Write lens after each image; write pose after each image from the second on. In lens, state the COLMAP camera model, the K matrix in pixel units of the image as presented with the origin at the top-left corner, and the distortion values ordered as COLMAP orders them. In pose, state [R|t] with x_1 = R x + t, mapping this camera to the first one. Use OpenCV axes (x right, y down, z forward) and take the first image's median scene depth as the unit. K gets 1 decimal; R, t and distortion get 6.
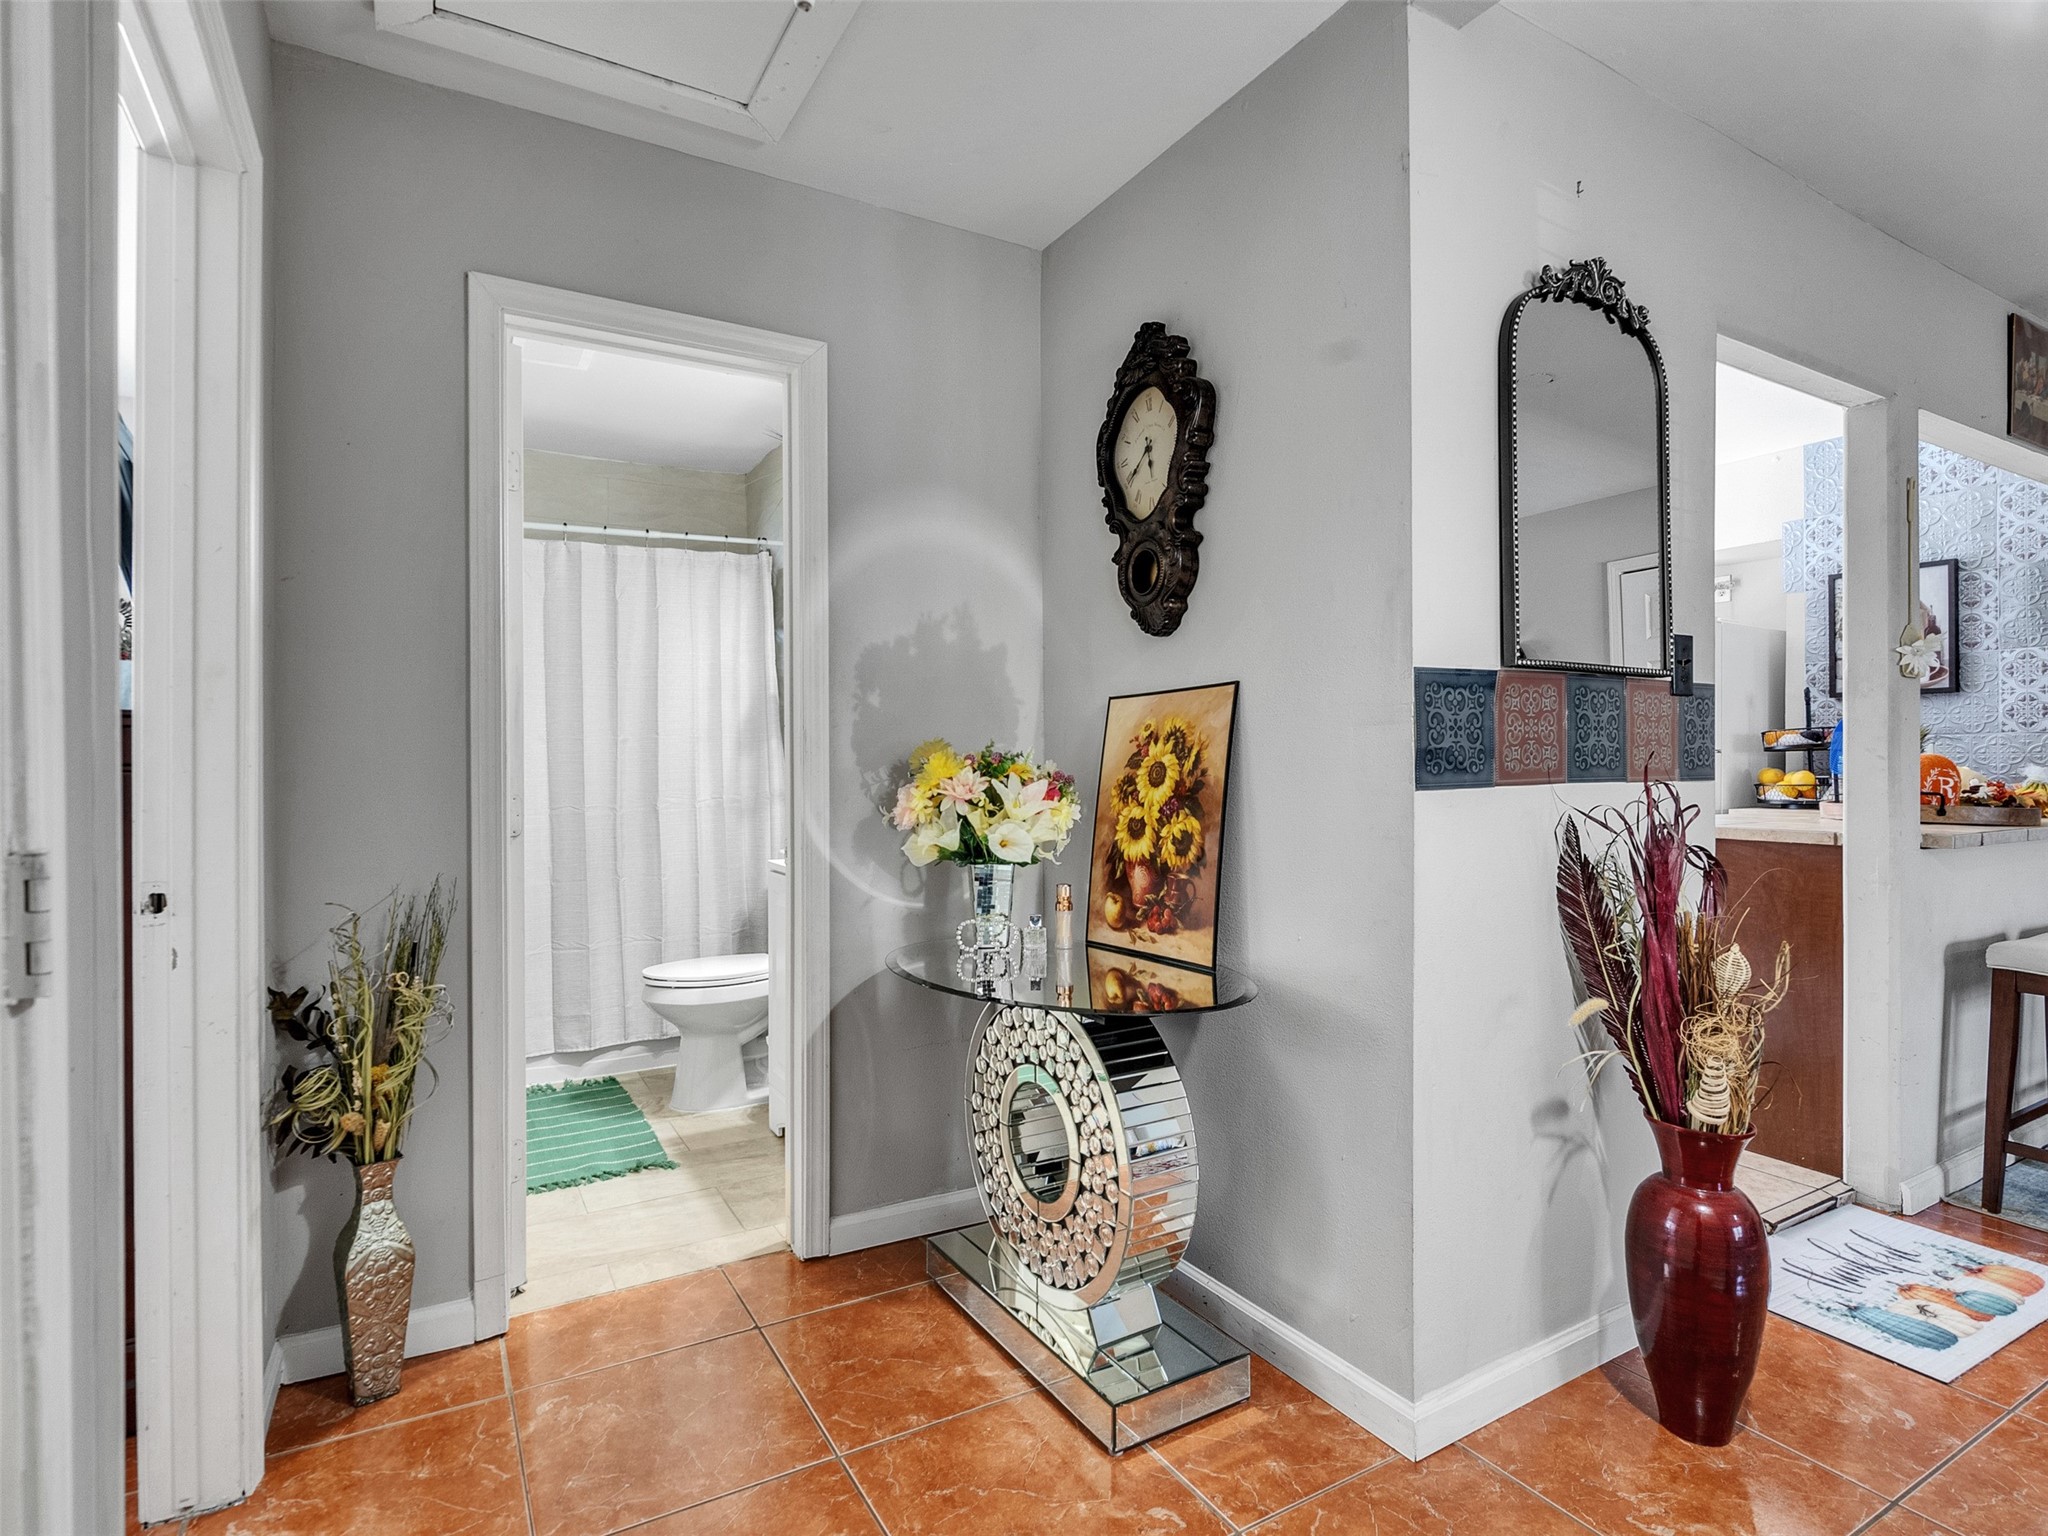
lens RADIAL K [[1043.9, 0, 1005.0], [0, 1043.9, 766.7], [0, 0, 1]] dist [-0.010054, 0.008107]
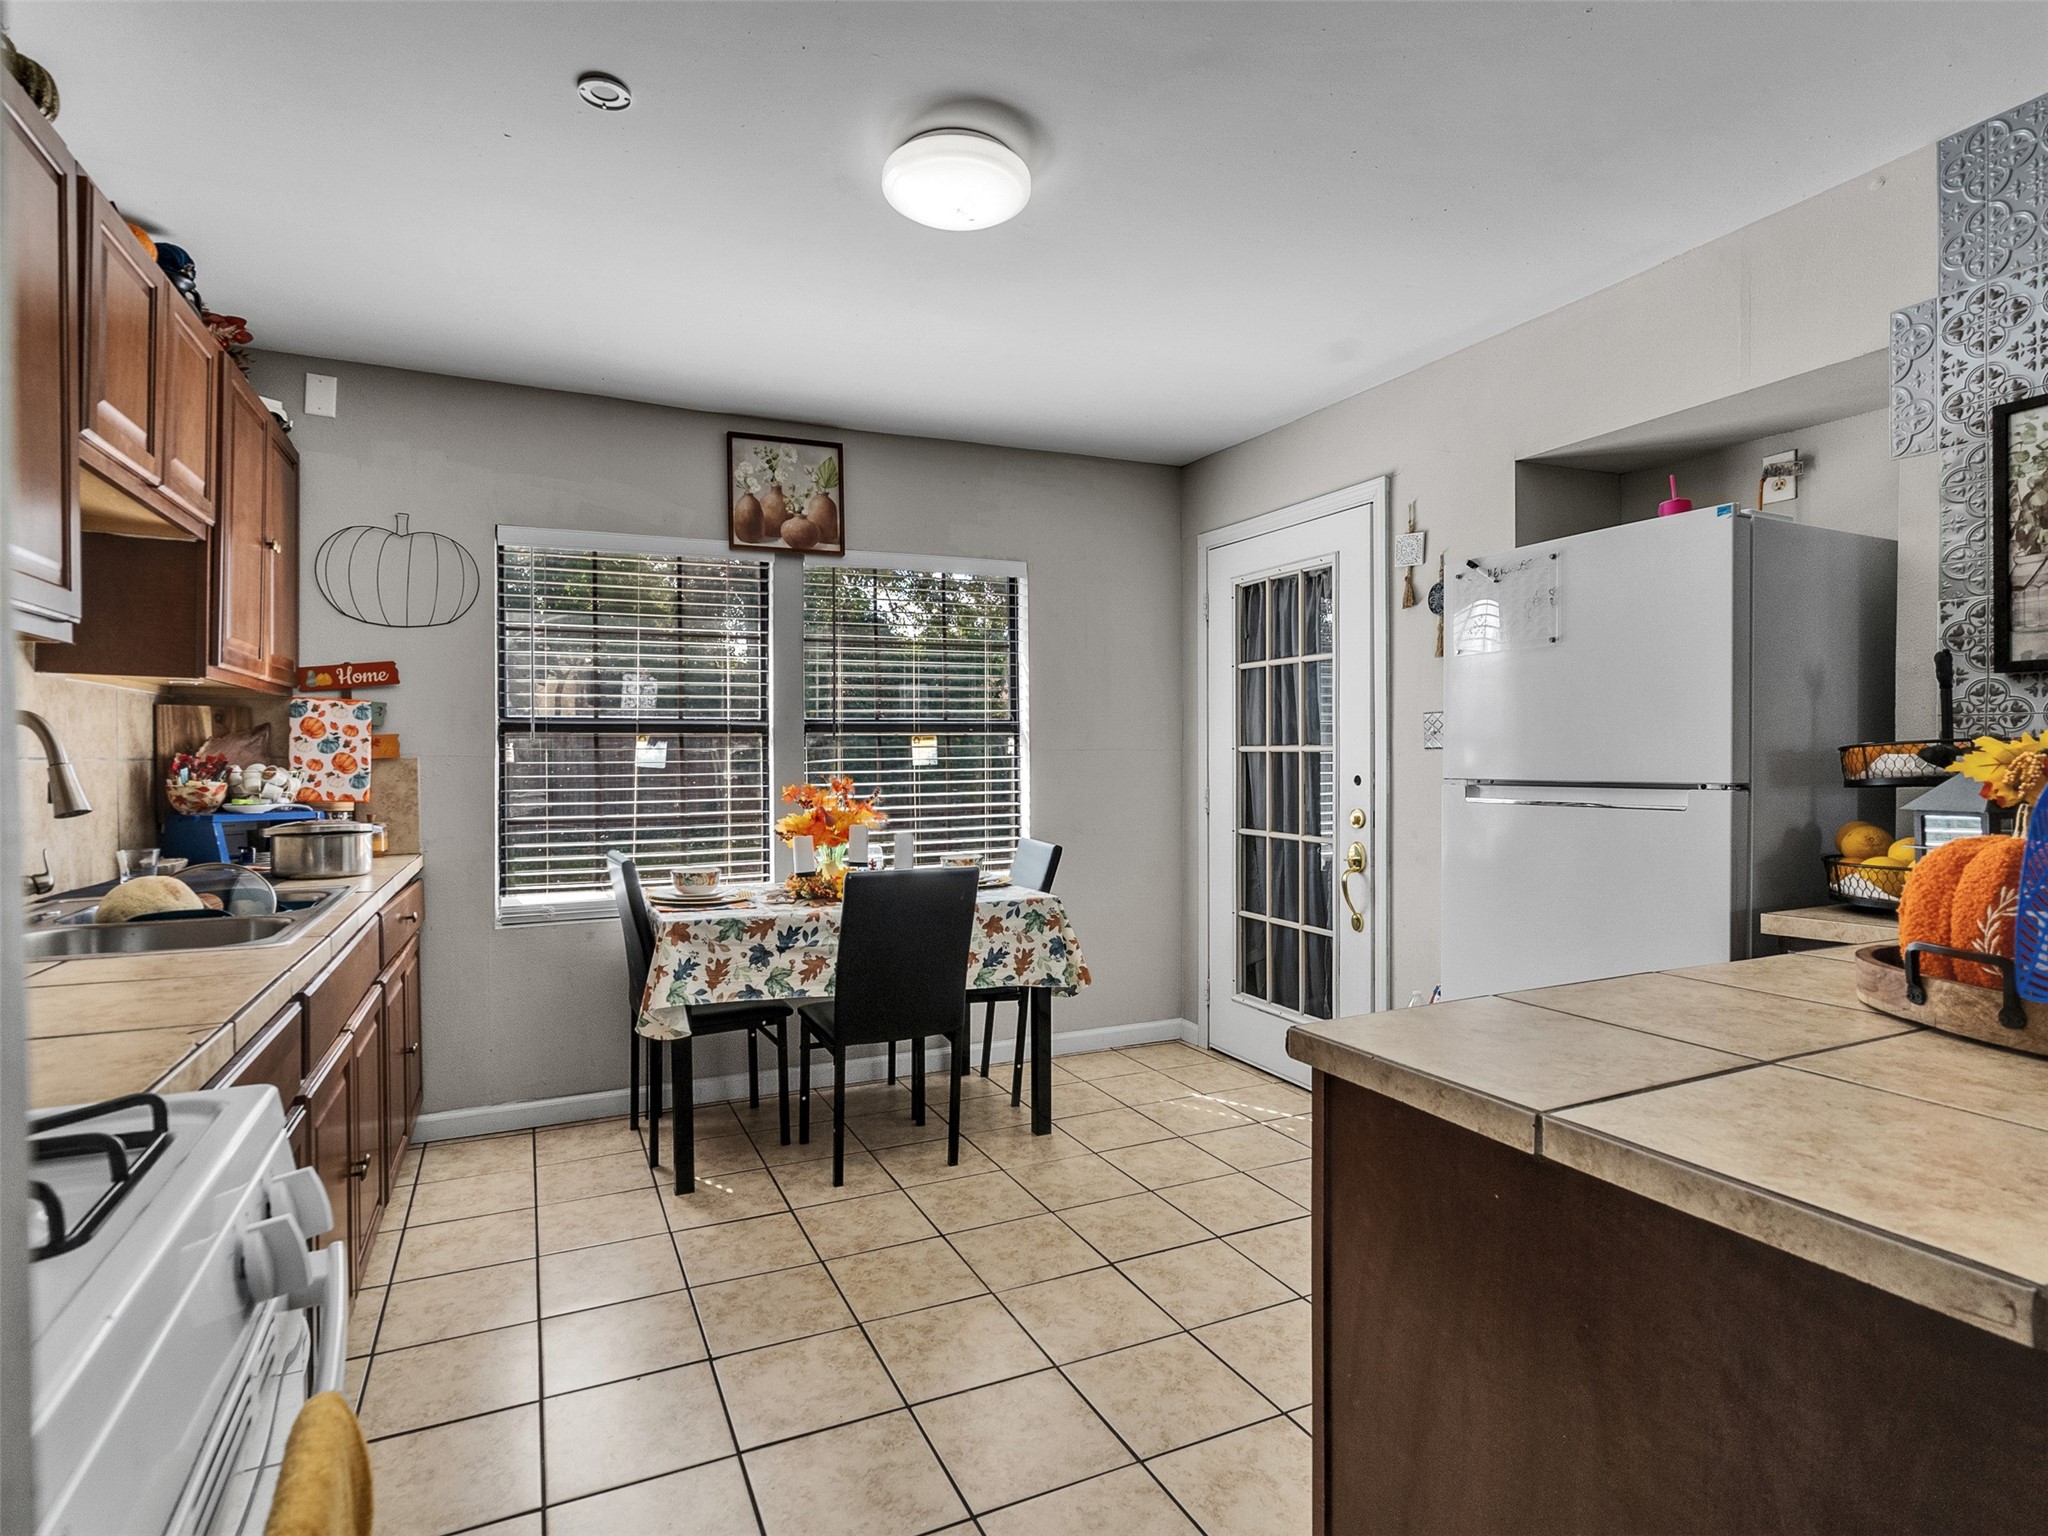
lens RADIAL K [[1043.9, 0, 1005.0], [0, 1043.9, 766.7], [0, 0, 1]] dist [-0.010054, 0.008107]
pose [[0.996192, -0.003186, -0.087124, 0.731408], [0.003548, 0.999986, 0.003998, -0.051179], [0.087110, -0.004292, 0.996189, 0.928515]]
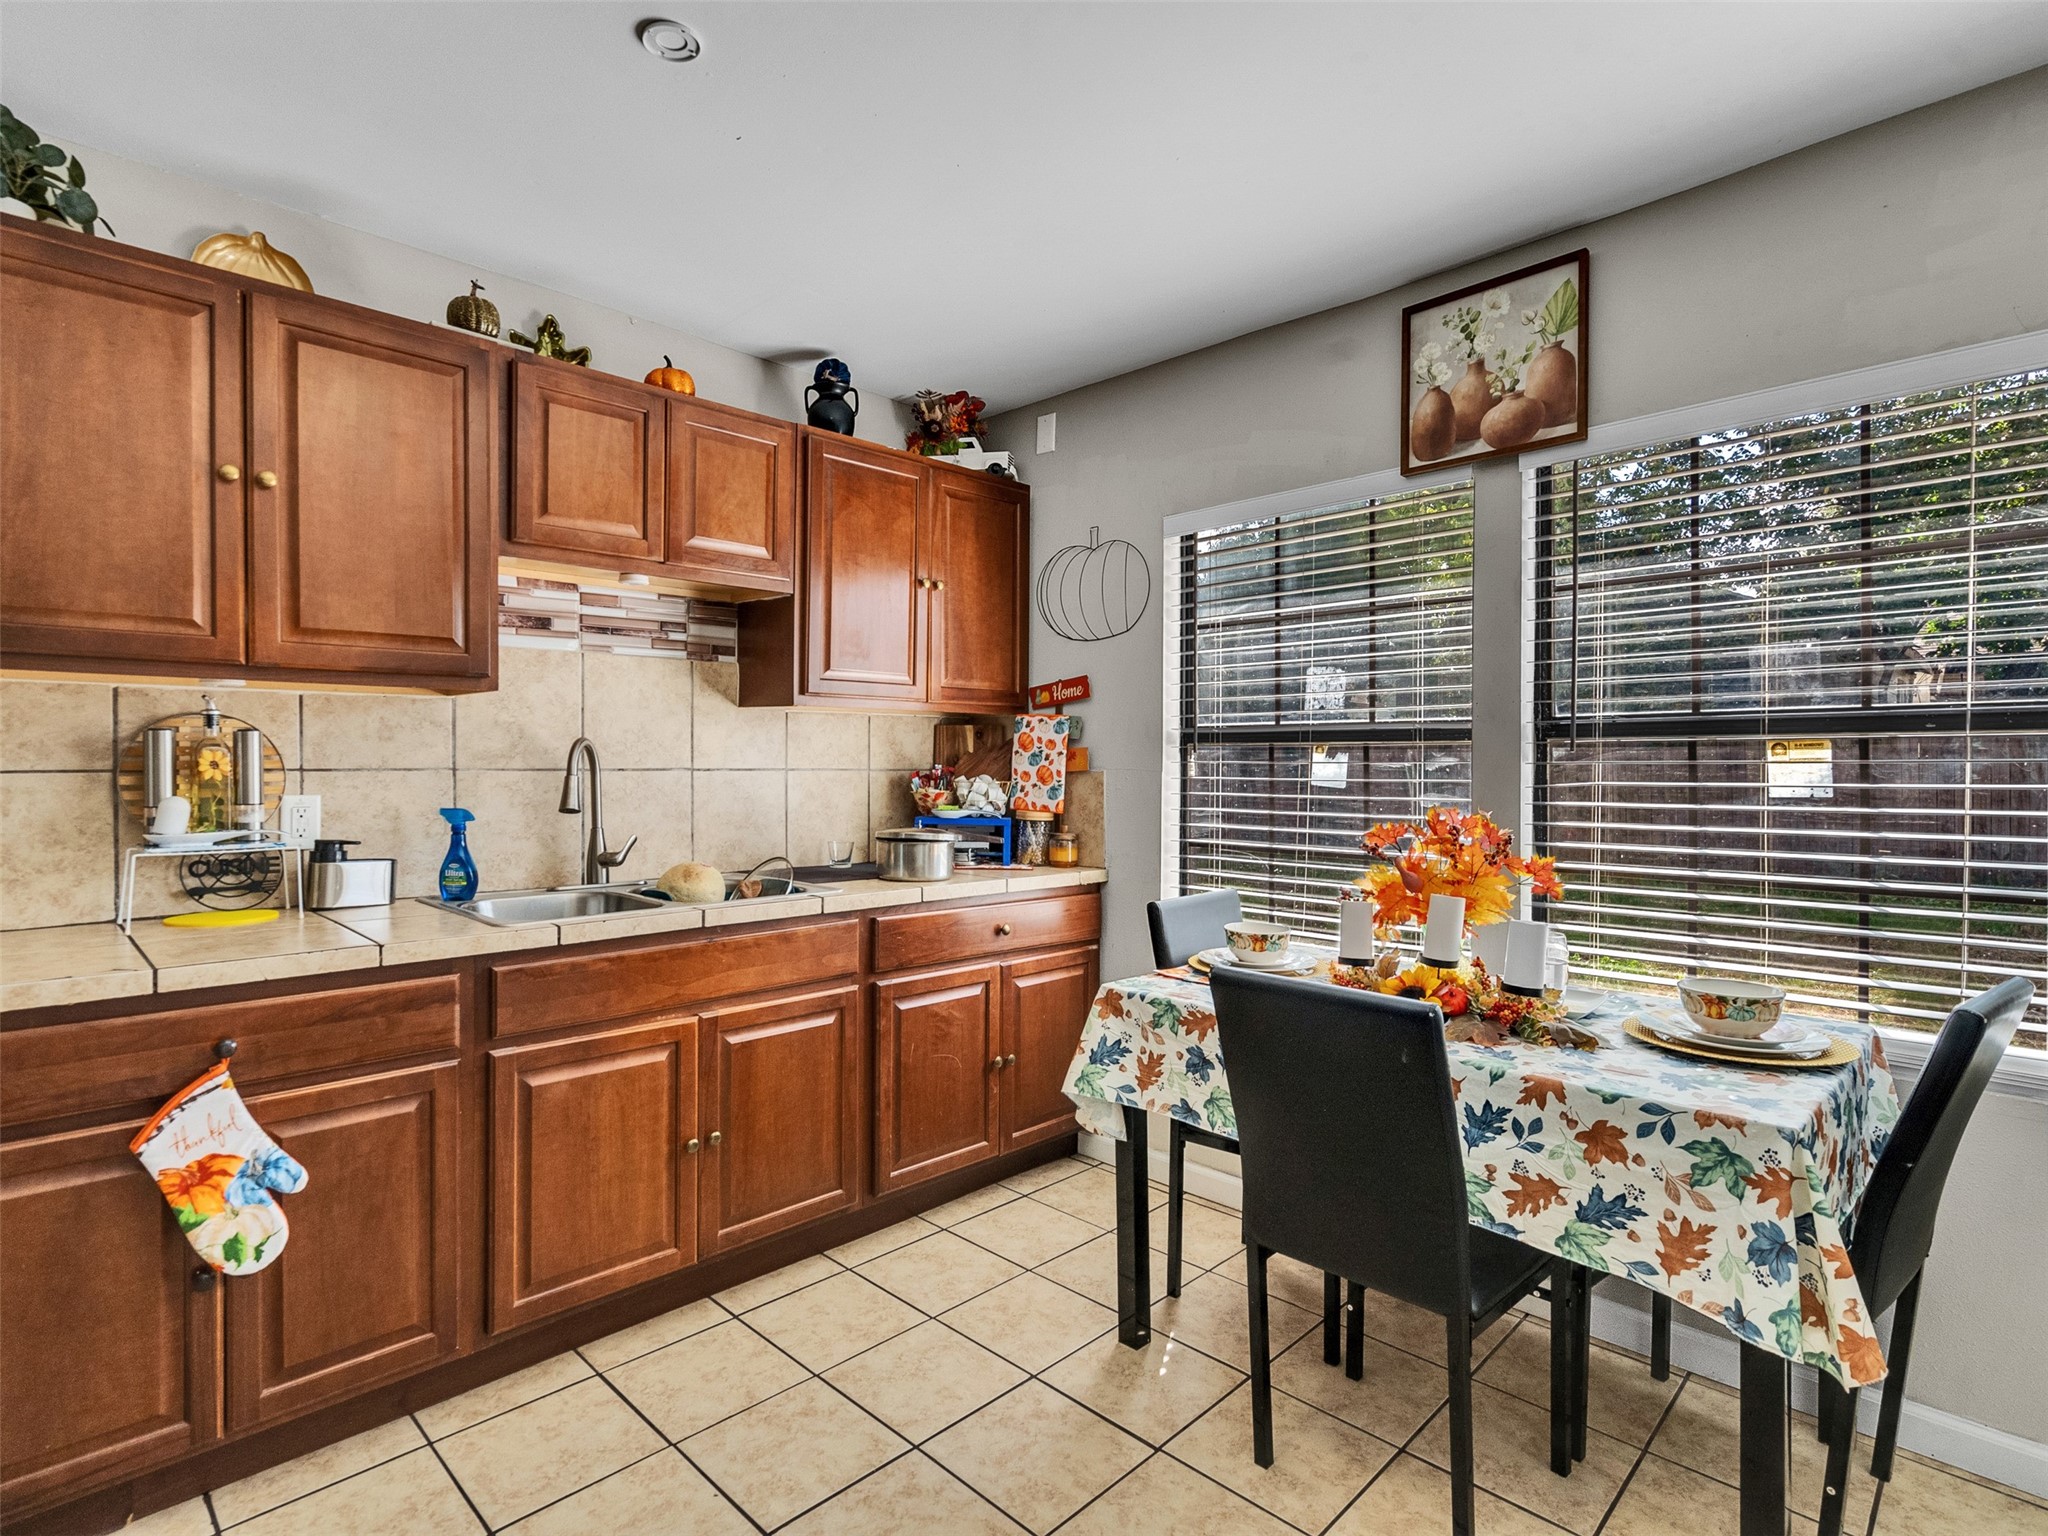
lens RADIAL K [[1043.9, 0, 1005.0], [0, 1043.9, 766.7], [0, 0, 1]] dist [-0.010054, 0.008107]
pose [[0.260296, 0.006517, -0.965507, 1.138157], [-0.010338, 0.999939, 0.003963, -0.070567], [0.965473, 0.008950, 0.260348, 1.787158]]
